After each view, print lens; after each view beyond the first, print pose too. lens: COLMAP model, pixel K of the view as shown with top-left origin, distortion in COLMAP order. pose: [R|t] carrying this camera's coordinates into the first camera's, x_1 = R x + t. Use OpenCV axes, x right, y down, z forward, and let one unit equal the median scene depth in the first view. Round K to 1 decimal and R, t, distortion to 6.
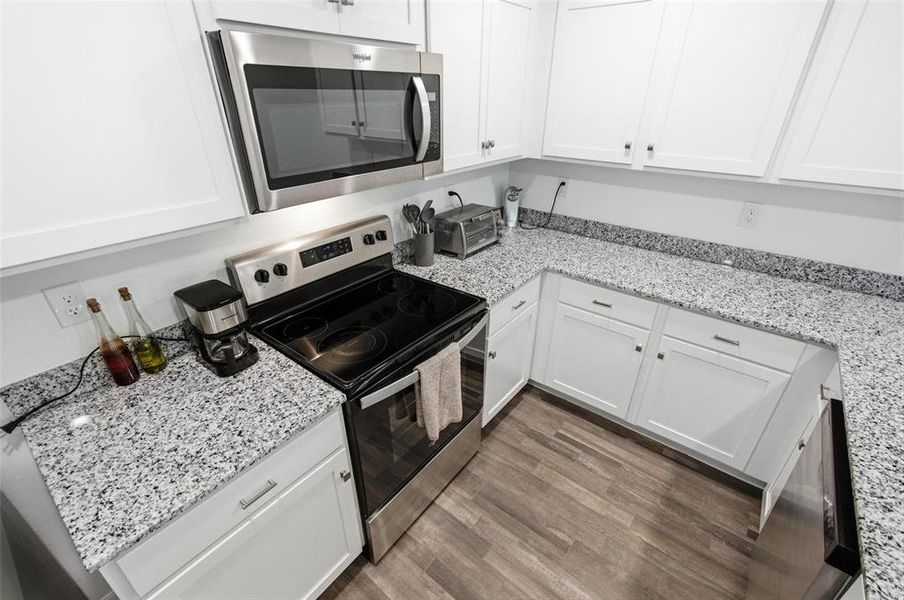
lens RADIAL K [[397.3, 0, 451.6], [0, 397.3, 302.3], [0, 0, 1]] dist [-0.001807, 0.000610]
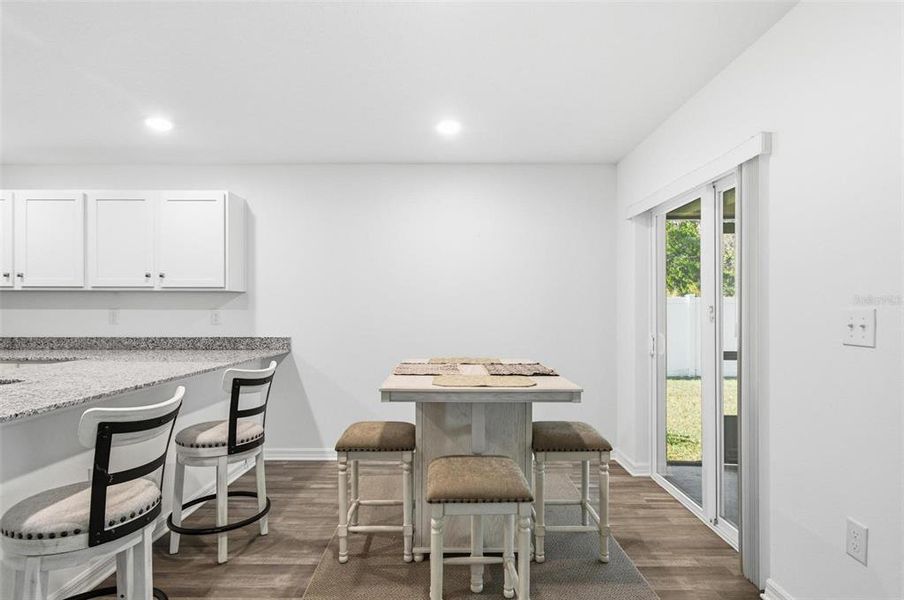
lens RADIAL K [[458.9, 0, 456.1], [0, 458.9, 304.7], [0, 0, 1]] dist [-0.000708, 0.001457]
pose [[0.783216, 0.004237, 0.621736, 0.822236], [0.293785, 0.878781, -0.376077, 1.041217], [-0.547963, 0.477206, 0.687030, -1.328426]]
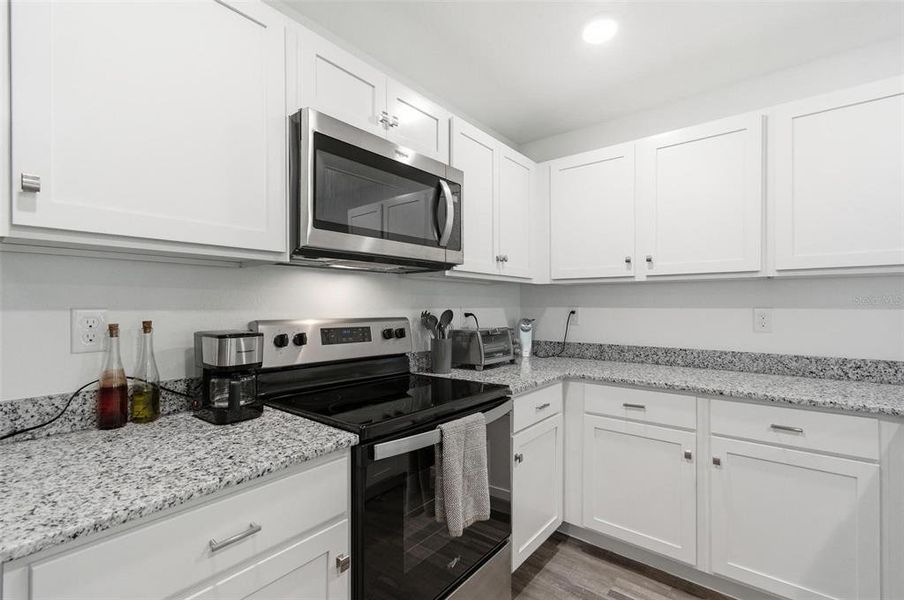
lens RADIAL K [[404.7, 0, 451.2], [0, 404.7, 304.9], [0, 0, 1]] dist [-0.003429, 0.000721]
pose [[0.999902, -0.003357, -0.013605, -0.038087], [-0.003465, 0.881509, -0.472155, 0.283489], [0.013578, 0.472155, 0.881411, 0.070592]]
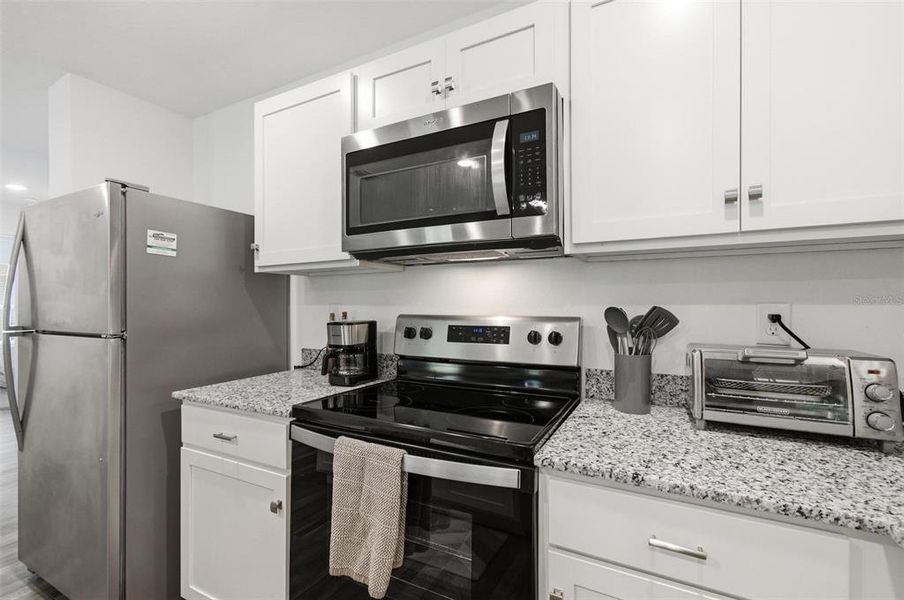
lens RADIAL K [[404.7, 0, 451.2], [0, 404.7, 304.9], [0, 0, 1]] dist [-0.003429, 0.000721]
pose [[0.180032, -0.001956, -0.983659, 0.593749], [-0.458517, 0.884546, -0.085678, -0.078258], [0.870259, 0.466449, 0.158350, 0.763861]]
